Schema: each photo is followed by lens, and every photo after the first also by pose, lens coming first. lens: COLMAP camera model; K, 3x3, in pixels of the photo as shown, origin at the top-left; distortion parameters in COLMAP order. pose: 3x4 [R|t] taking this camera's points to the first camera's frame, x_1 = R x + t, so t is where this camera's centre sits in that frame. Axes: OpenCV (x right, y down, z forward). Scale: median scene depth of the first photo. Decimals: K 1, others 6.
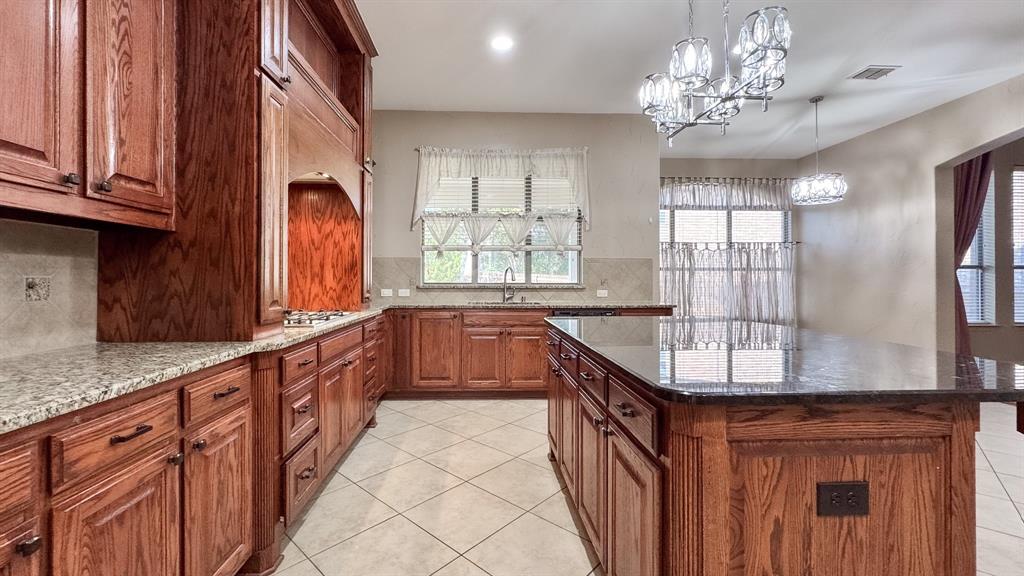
lens RADIAL K [[418.6, 0, 492.5], [0, 418.6, 280.5], [0, 0, 1]] dist [0.001865, 0.000135]
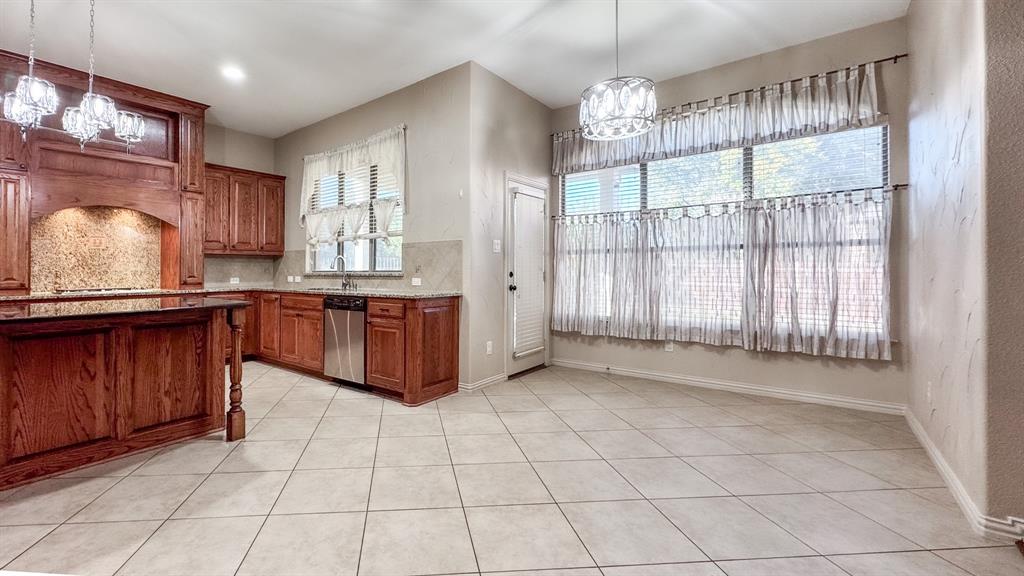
lens RADIAL K [[435.6, 0, 451.2], [0, 435.6, 291.0], [0, 0, 1]] dist [0.001387, -0.000115]
pose [[0.746583, 0.025878, -0.664789, 0.957850], [0.009146, 0.998750, 0.049149, 0.005339], [0.665230, -0.042774, 0.745412, 0.348176]]
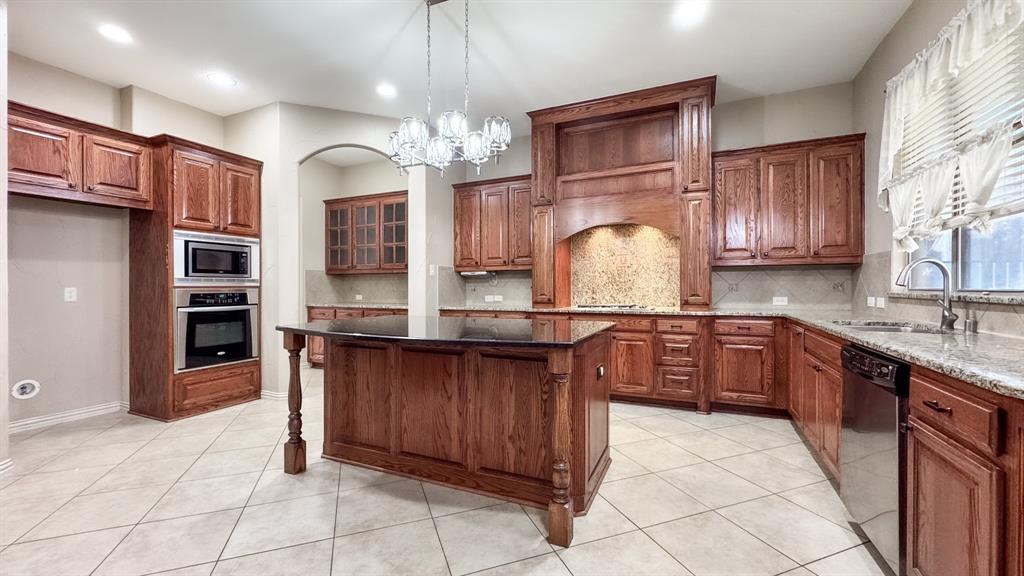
lens RADIAL K [[409.5, 0, 506.8], [0, 409.5, 288.8], [0, 0, 1]] dist [-0.003945, -0.000285]
pose [[-0.455842, 0.006164, -0.890039, 0.683058], [0.008023, 0.999964, 0.002817, -0.000927], [0.890024, -0.005857, -0.455875, 0.747384]]
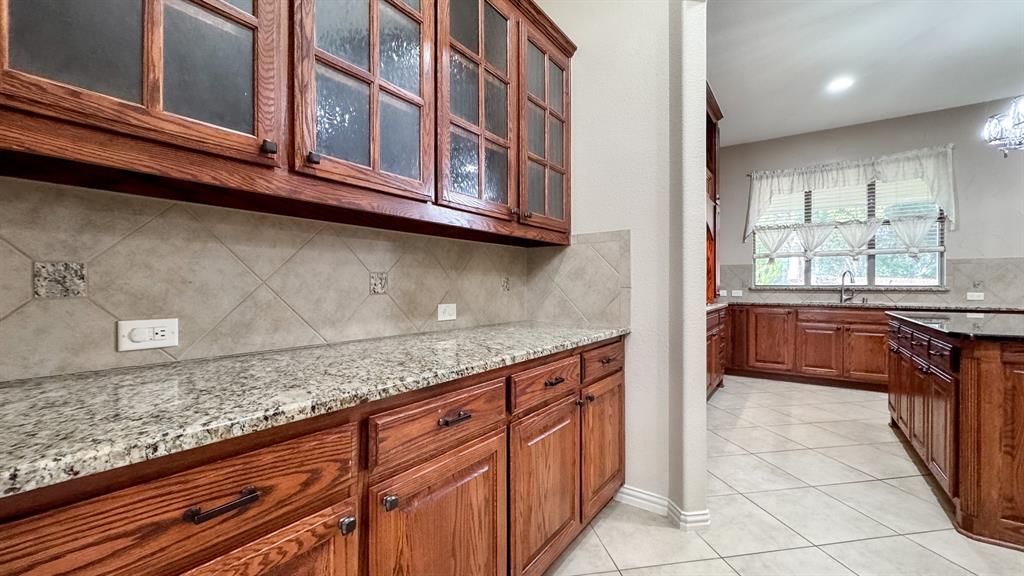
lens RADIAL K [[409.5, 0, 507.3], [0, 409.5, 287.3], [0, 0, 1]] dist [-0.003945, -0.000285]
pose [[0.794627, 0.001553, -0.607096, -0.017968], [-0.000973, 0.999999, 0.001284, 0.010708], [0.607097, -0.000430, 0.794628, -0.367070]]
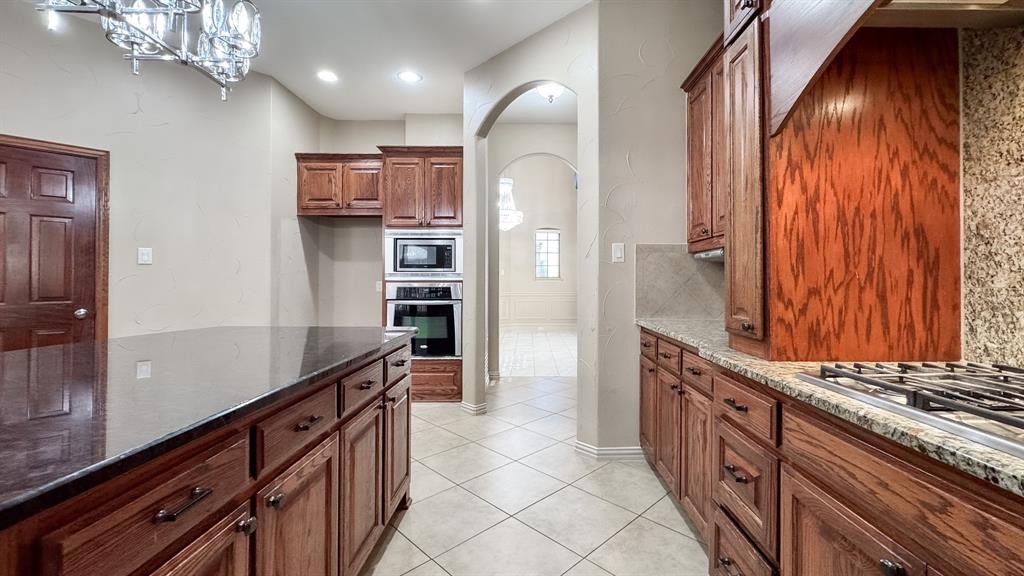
lens RADIAL K [[409.5, 0, 533.2], [0, 409.5, 277.3], [0, 0, 1]] dist [-0.003945, -0.000285]
pose [[-0.999950, -0.000060, 0.009990, -0.037500], [-0.000223, 0.999868, -0.016272, -0.001614], [-0.009988, -0.016274, -0.999818, 0.690849]]
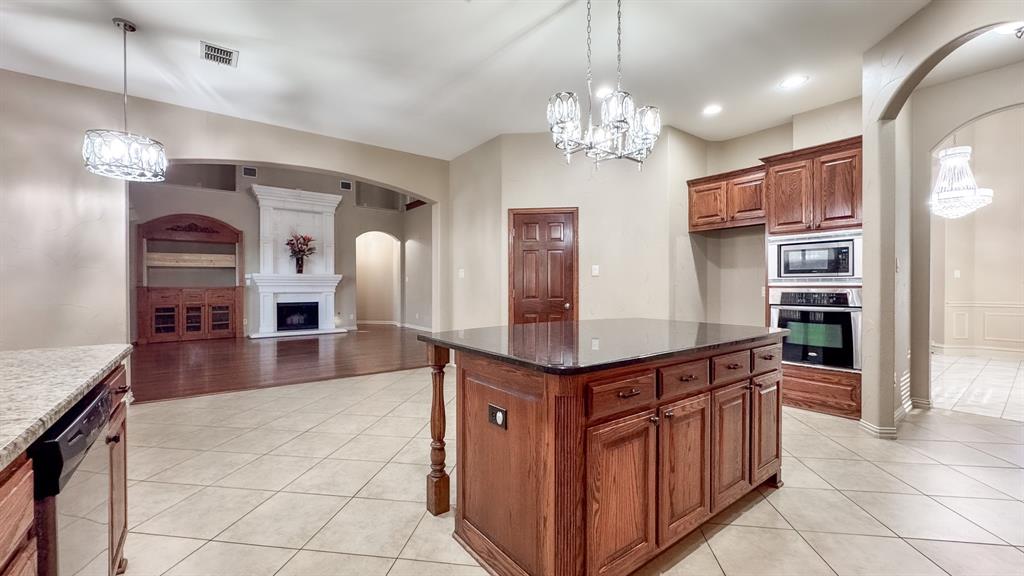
lens RADIAL K [[409.5, 0, 507.0], [0, 409.5, 288.4], [0, 0, 1]] dist [-0.003945, -0.000285]
pose [[-0.571751, -0.003021, 0.820421, -0.125450], [-0.003293, 0.999994, 0.001388, -0.002760], [-0.820420, -0.001908, -0.571758, 0.816787]]
